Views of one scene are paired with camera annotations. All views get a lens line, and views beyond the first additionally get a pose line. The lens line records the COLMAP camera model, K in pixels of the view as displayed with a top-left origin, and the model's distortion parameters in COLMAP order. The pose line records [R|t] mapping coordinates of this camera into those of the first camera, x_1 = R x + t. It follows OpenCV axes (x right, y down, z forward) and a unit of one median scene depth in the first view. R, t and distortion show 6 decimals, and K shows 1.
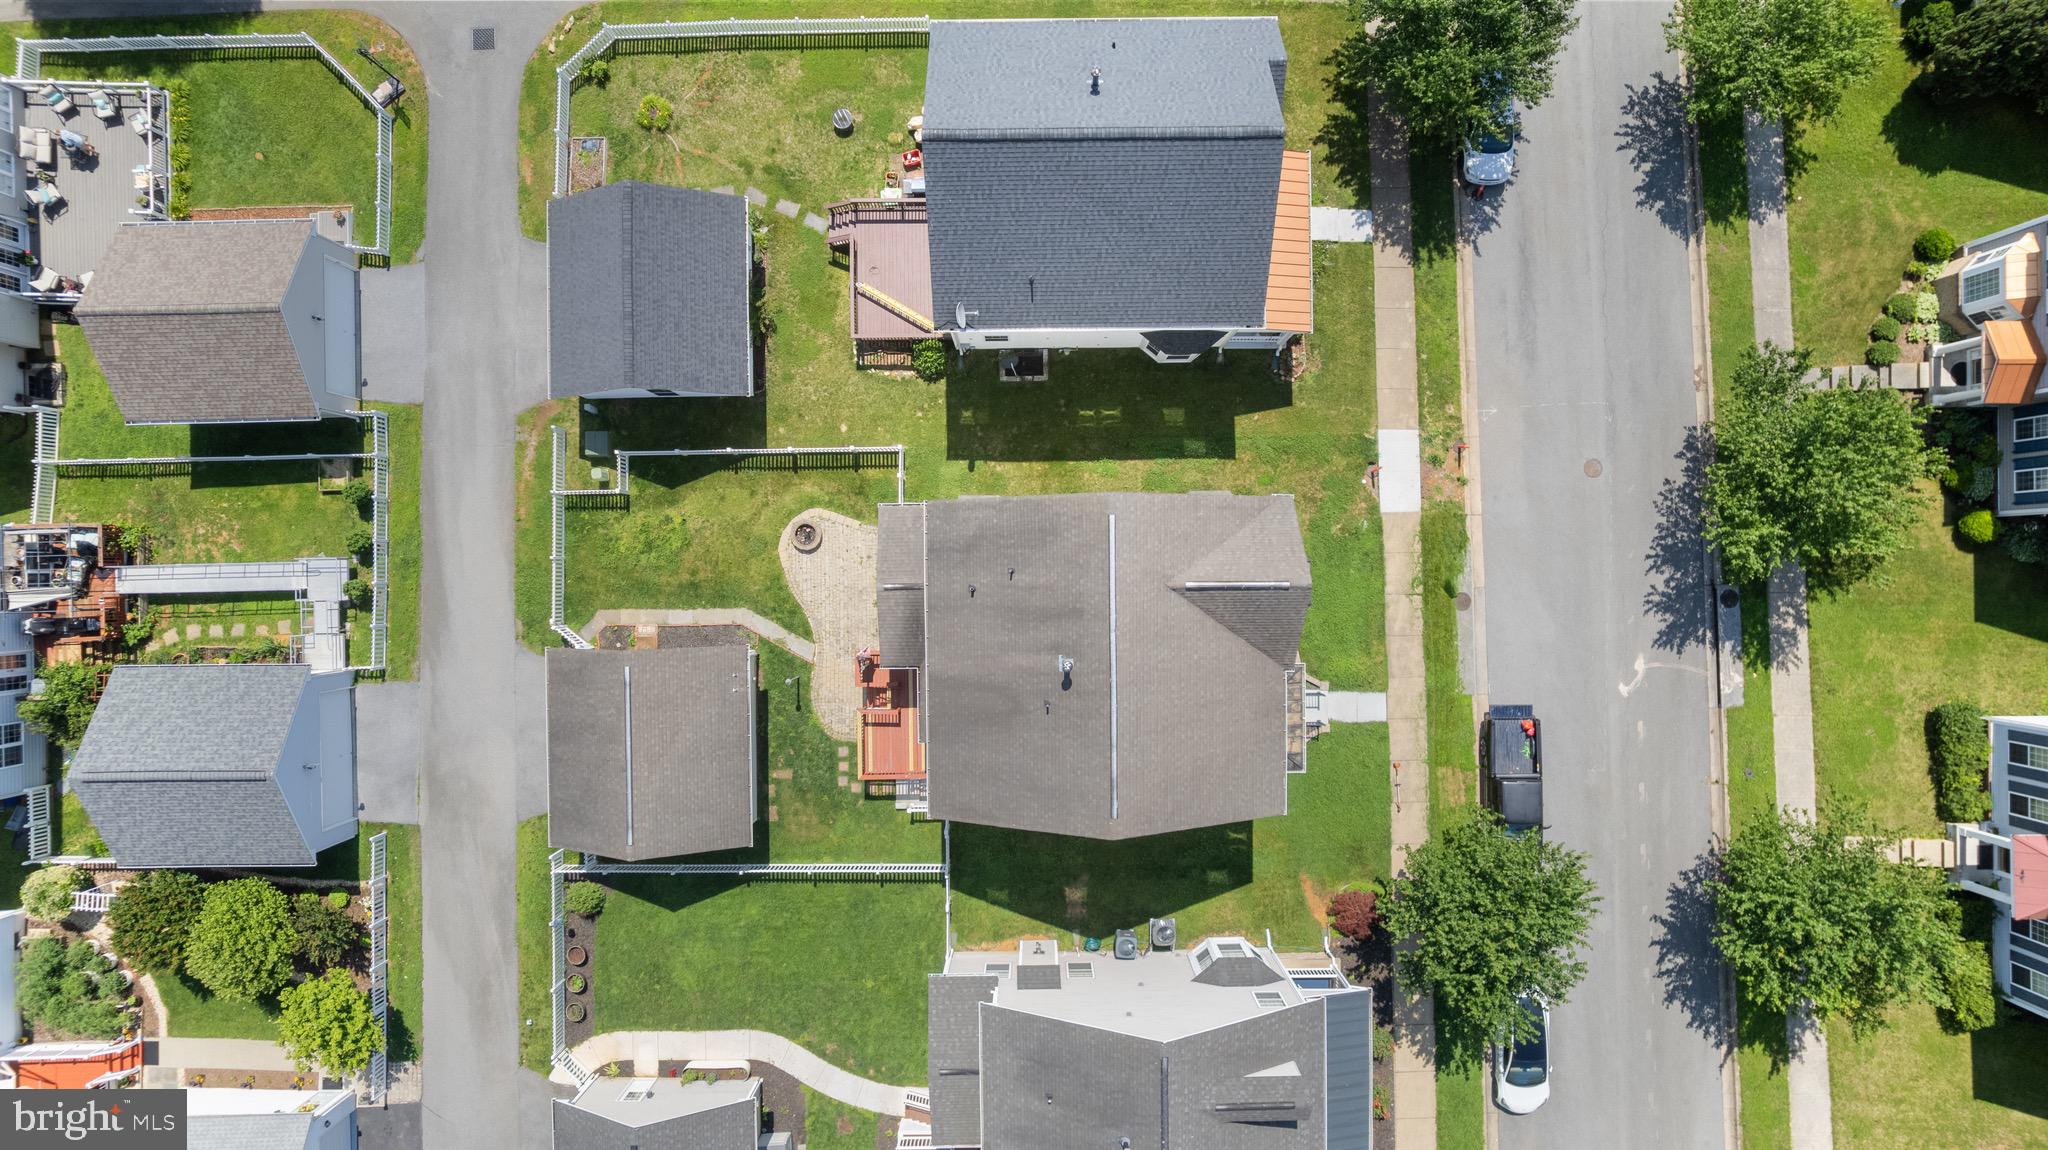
lens RADIAL K [[1316.2, 0, 1030.5], [0, 1316.2, 581.7], [0, 0, 1]] dist [-0.082895, 0.070157]
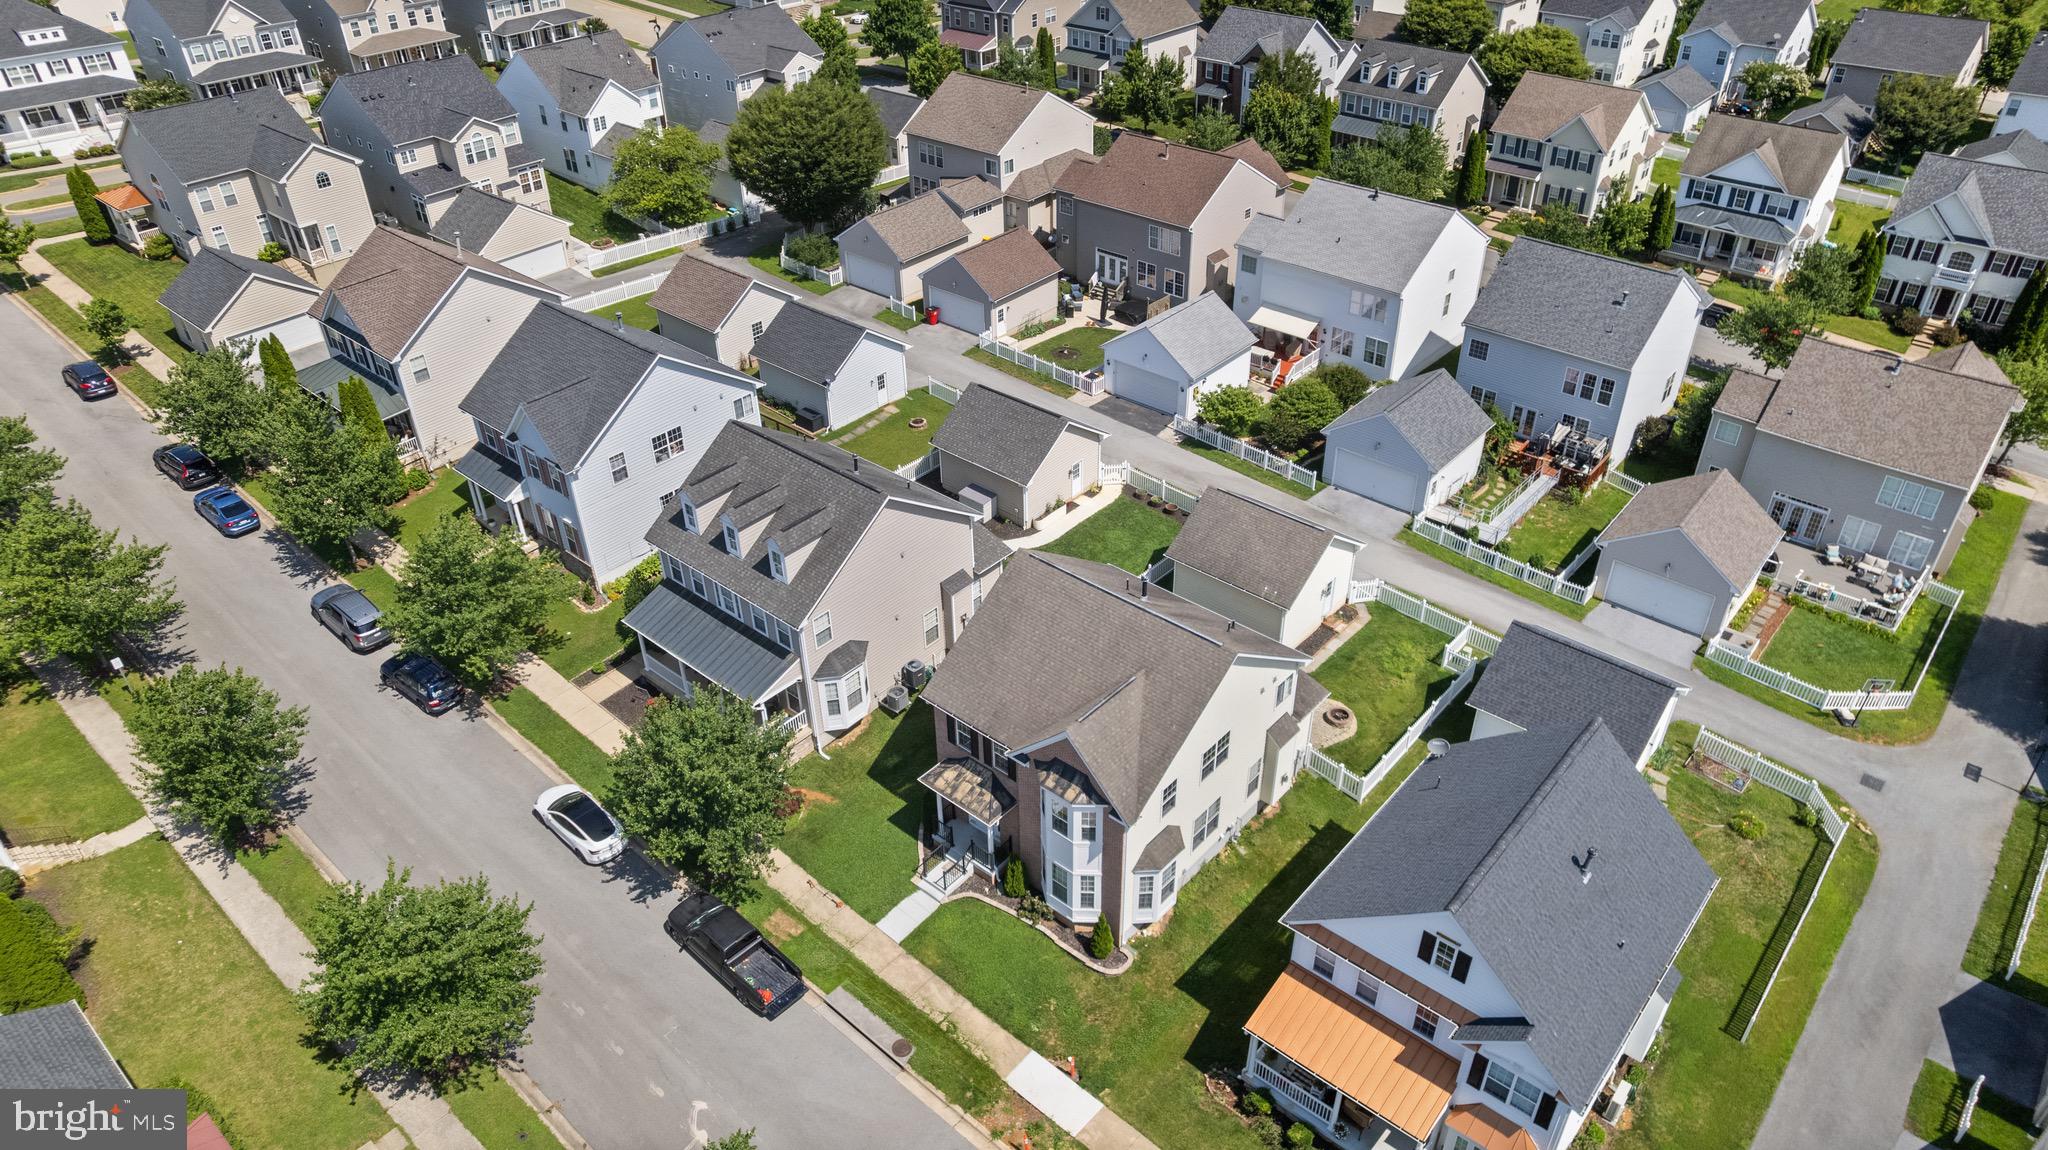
lens RADIAL K [[1316.2, 0, 1030.5], [0, 1316.2, 581.7], [0, 0, 1]] dist [-0.082895, 0.070157]
pose [[-0.664677, 0.443554, -0.601220, 0.677622], [-0.746963, -0.377435, 0.547347, -0.431705], [0.015857, 0.812898, 0.582191, 0.198889]]
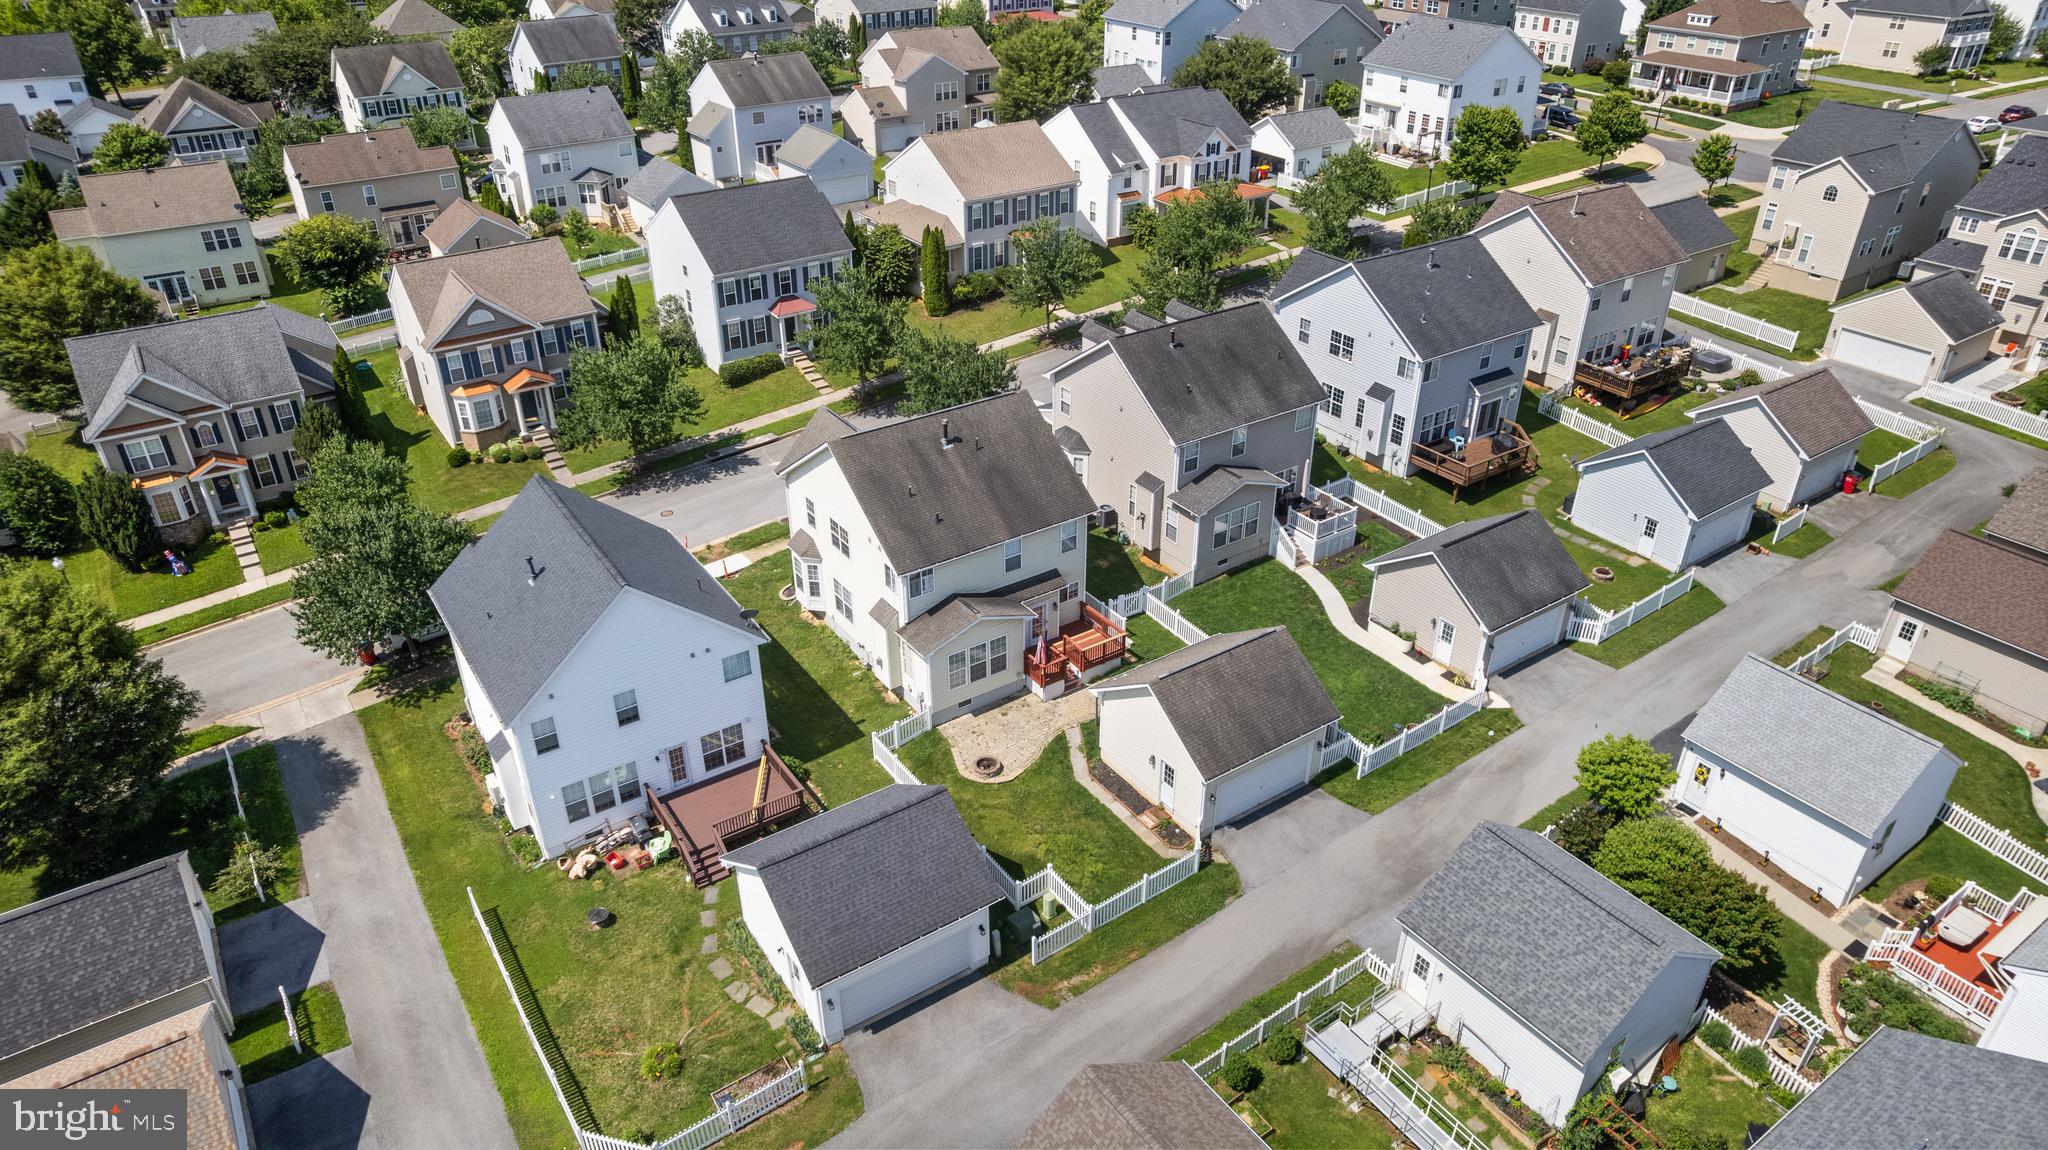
lens RADIAL K [[1316.2, 0, 1030.5], [0, 1316.2, 581.7], [0, 0, 1]] dist [-0.082895, 0.070157]
pose [[-0.558068, -0.417521, 0.717103, -0.906504], [0.829772, -0.287240, 0.478509, -0.481945], [0.006193, 0.862072, 0.506747, 0.315274]]
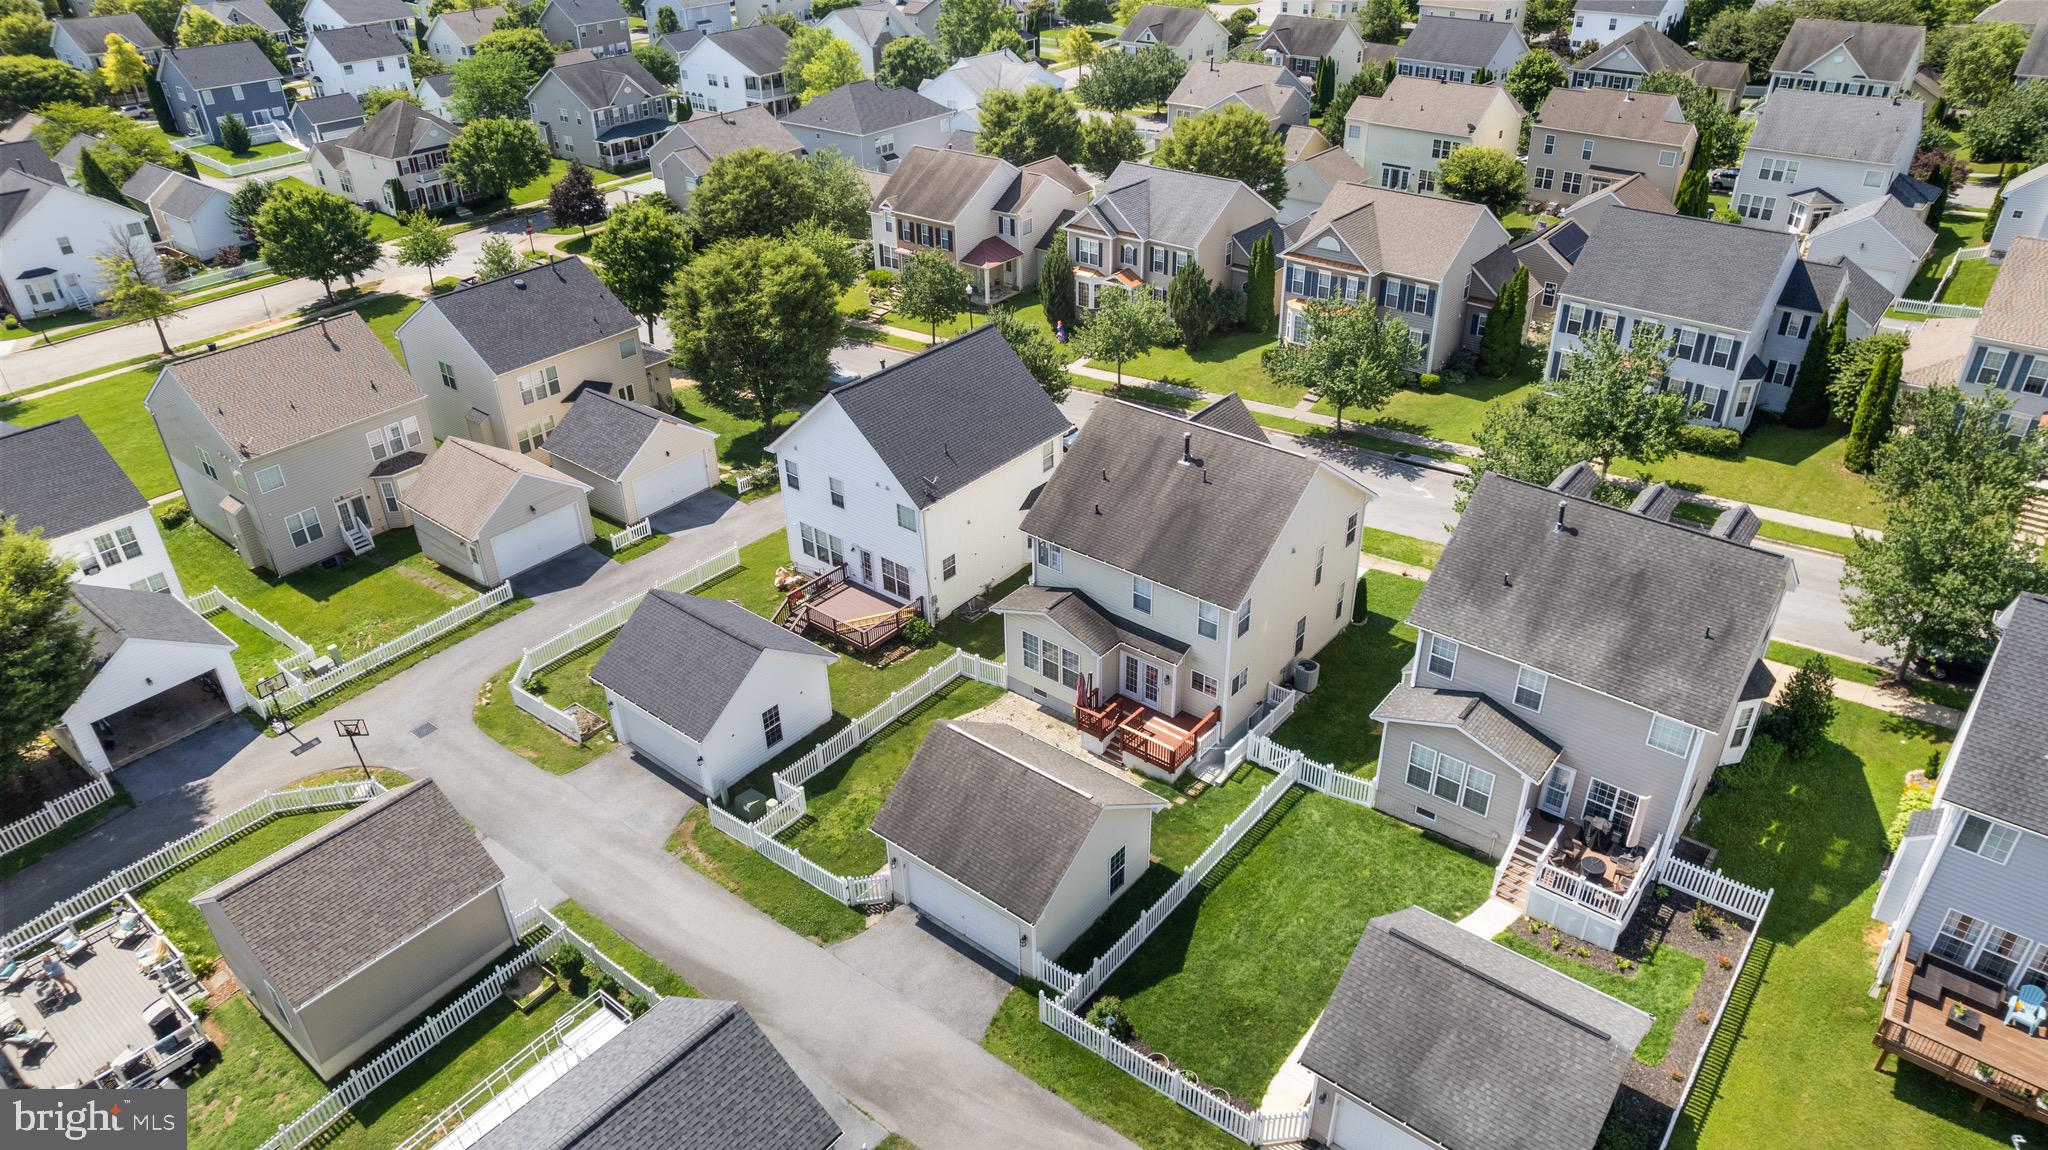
lens RADIAL K [[1303.8, 0, 1024.0], [0, 1303.8, 575.0], [0, 0, 1]] dist [-0.084044, 0.064183]
pose [[0.640953, -0.400827, 0.654612, -0.781740], [0.767347, 0.313583, -0.559325, 0.562187], [0.018917, 0.860816, 0.508565, 0.346270]]
